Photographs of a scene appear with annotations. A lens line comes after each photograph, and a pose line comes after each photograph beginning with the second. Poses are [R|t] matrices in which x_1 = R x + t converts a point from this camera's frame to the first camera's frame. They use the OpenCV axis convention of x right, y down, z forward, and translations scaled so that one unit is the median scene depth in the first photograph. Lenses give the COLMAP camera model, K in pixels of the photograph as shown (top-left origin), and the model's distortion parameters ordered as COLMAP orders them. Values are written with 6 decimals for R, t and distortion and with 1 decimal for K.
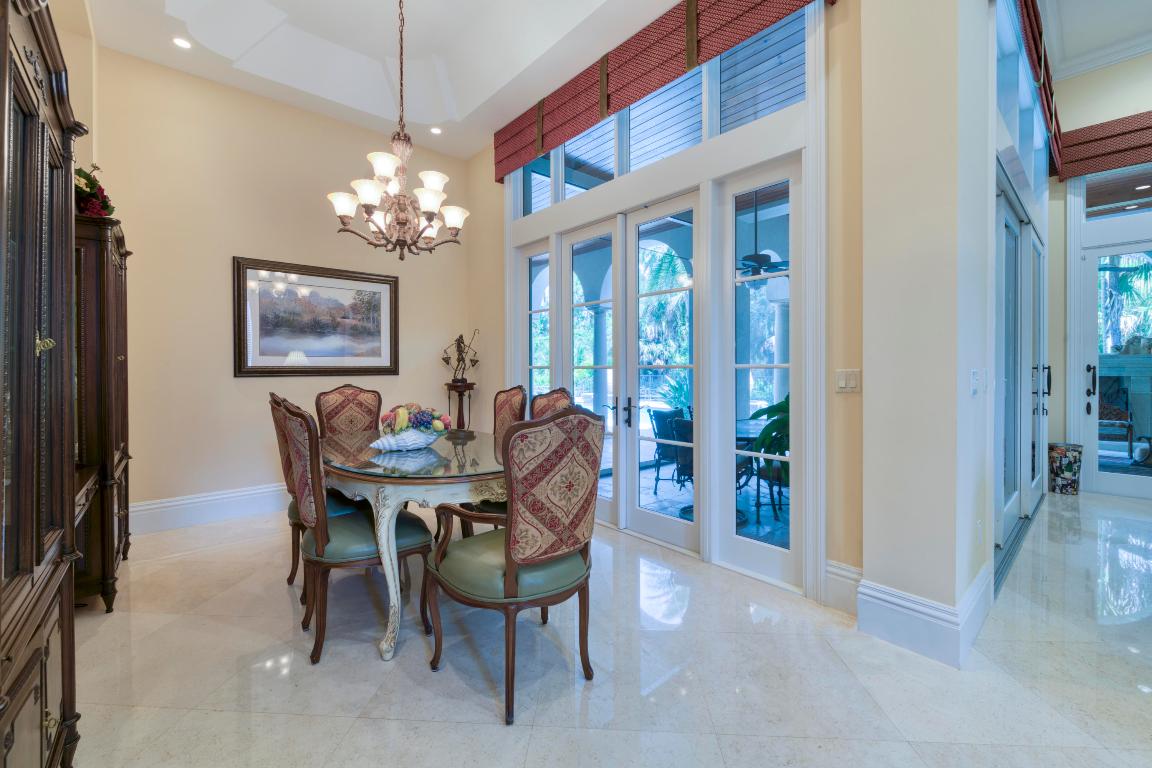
lens RADIAL K [[473.9, 0, 575.3], [0, 473.9, 370.4], [0, 0, 1]] dist [-0.003938, 0.000064]
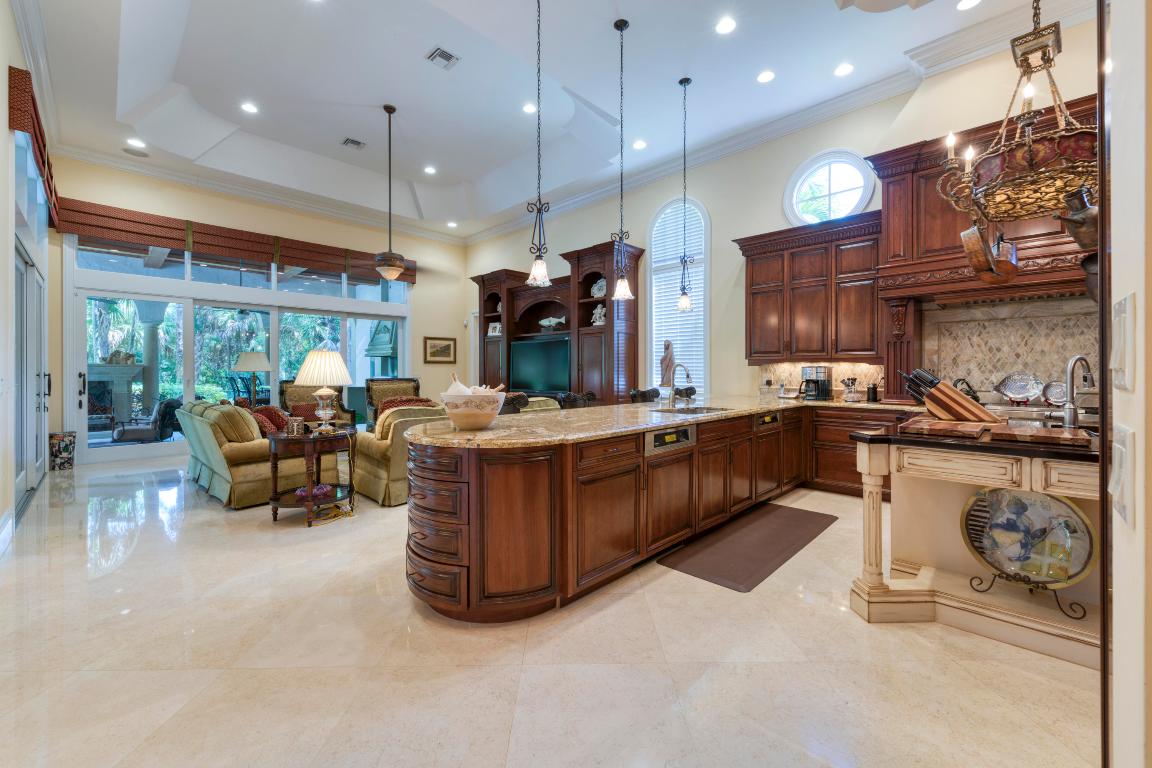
lens RADIAL K [[460.7, 0, 576.7], [0, 460.7, 373.4], [0, 0, 1]] dist [0.008443, -0.000812]
pose [[-0.071830, 0.000375, 0.997417, -0.369379], [0.004794, 0.999989, -0.000030, -0.002362], [-0.997405, 0.004780, -0.071831, -0.348276]]
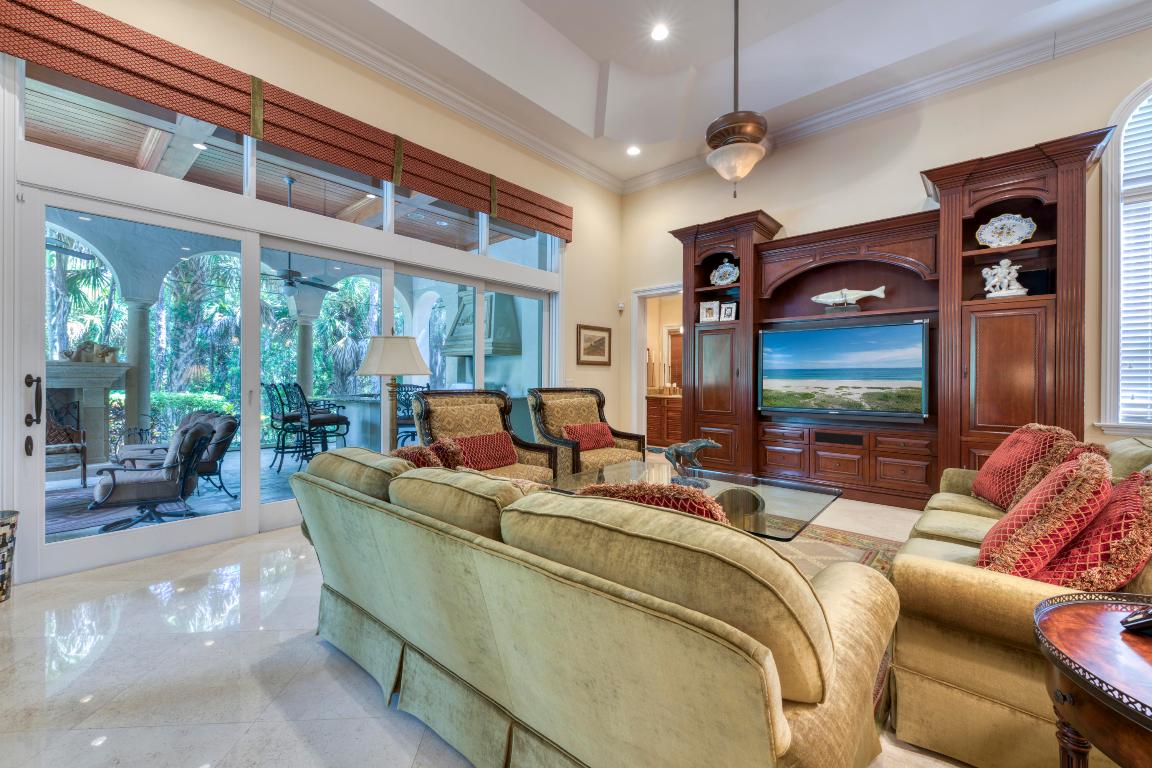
lens RADIAL K [[460.7, 0, 577.8], [0, 460.7, 379.2], [0, 0, 1]] dist [0.008443, -0.000812]
pose [[-0.122561, -0.000440, 0.992461, 0.399198], [-0.001360, 0.999999, 0.000276, -0.007726], [-0.992460, -0.001316, -0.122561, 0.365124]]
